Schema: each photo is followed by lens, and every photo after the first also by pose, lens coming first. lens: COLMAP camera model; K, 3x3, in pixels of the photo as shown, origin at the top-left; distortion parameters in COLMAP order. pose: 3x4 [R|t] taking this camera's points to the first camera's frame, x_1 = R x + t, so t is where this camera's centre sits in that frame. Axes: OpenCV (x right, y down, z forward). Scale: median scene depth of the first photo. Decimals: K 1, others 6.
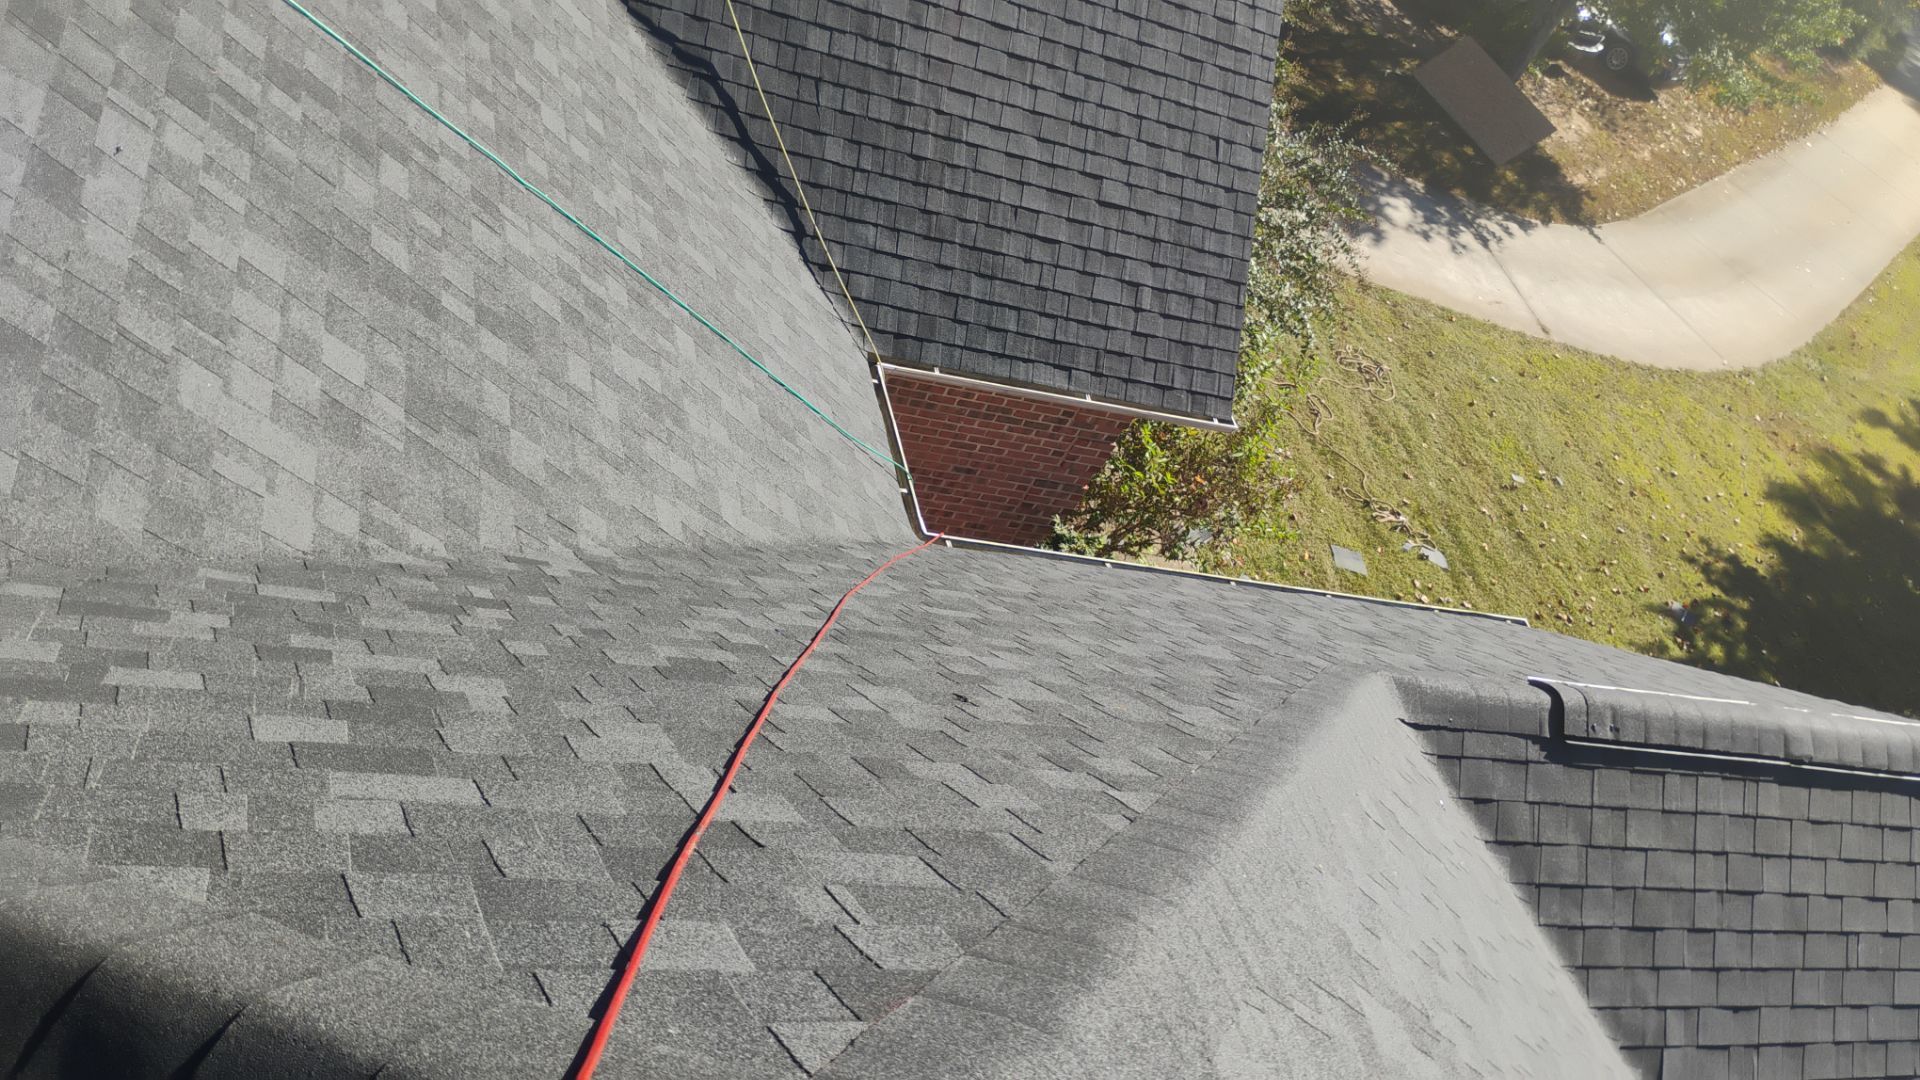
lens RADIAL K [[1614.2, 0, 958.3], [0, 1614.2, 529.9], [0, 0, 1]] dist [0.055277, -0.083993]
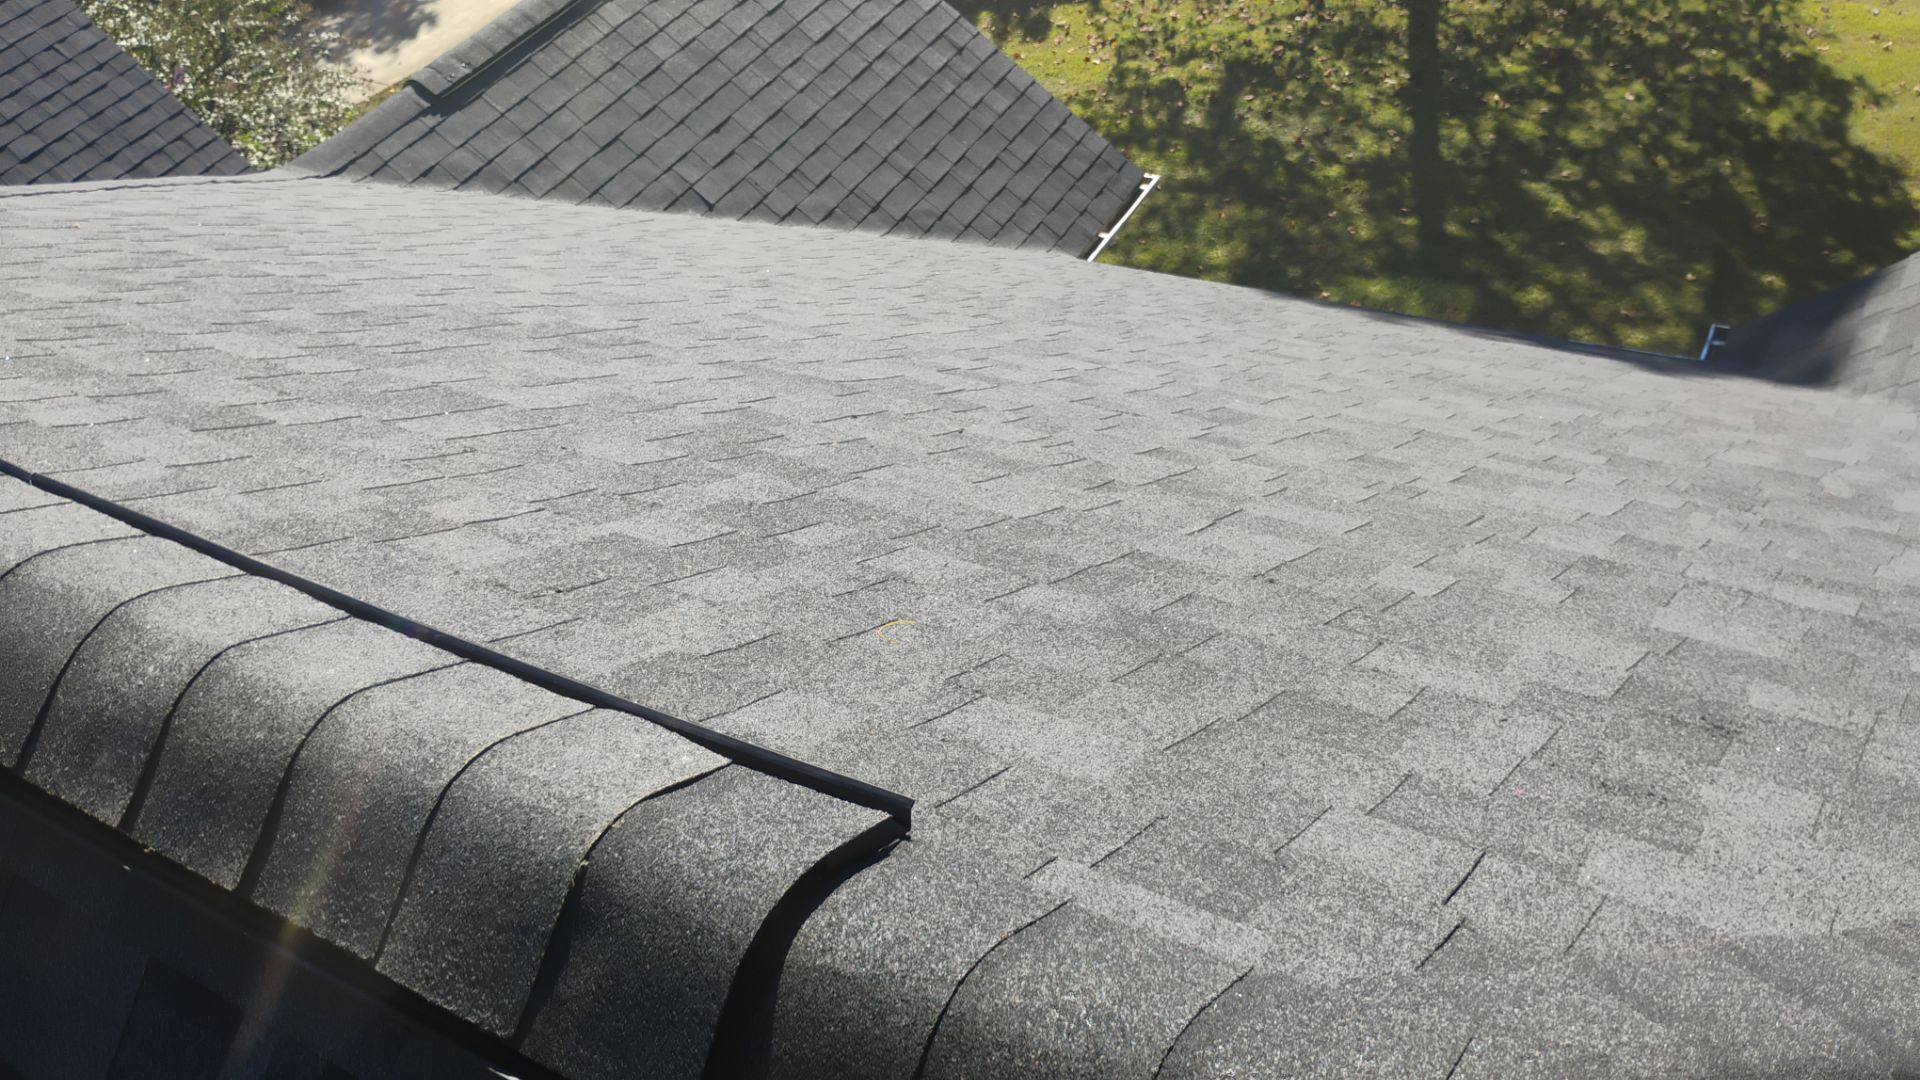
lens RADIAL K [[1607.2, 0, 966.2], [0, 1607.2, 526.5], [0, 0, 1]] dist [0.055166, -0.072627]
pose [[0.563016, -0.814068, 0.142502, 0.132897], [0.799674, 0.580150, 0.154750, 0.436900], [-0.208649, 0.026829, 0.977622, -0.340009]]
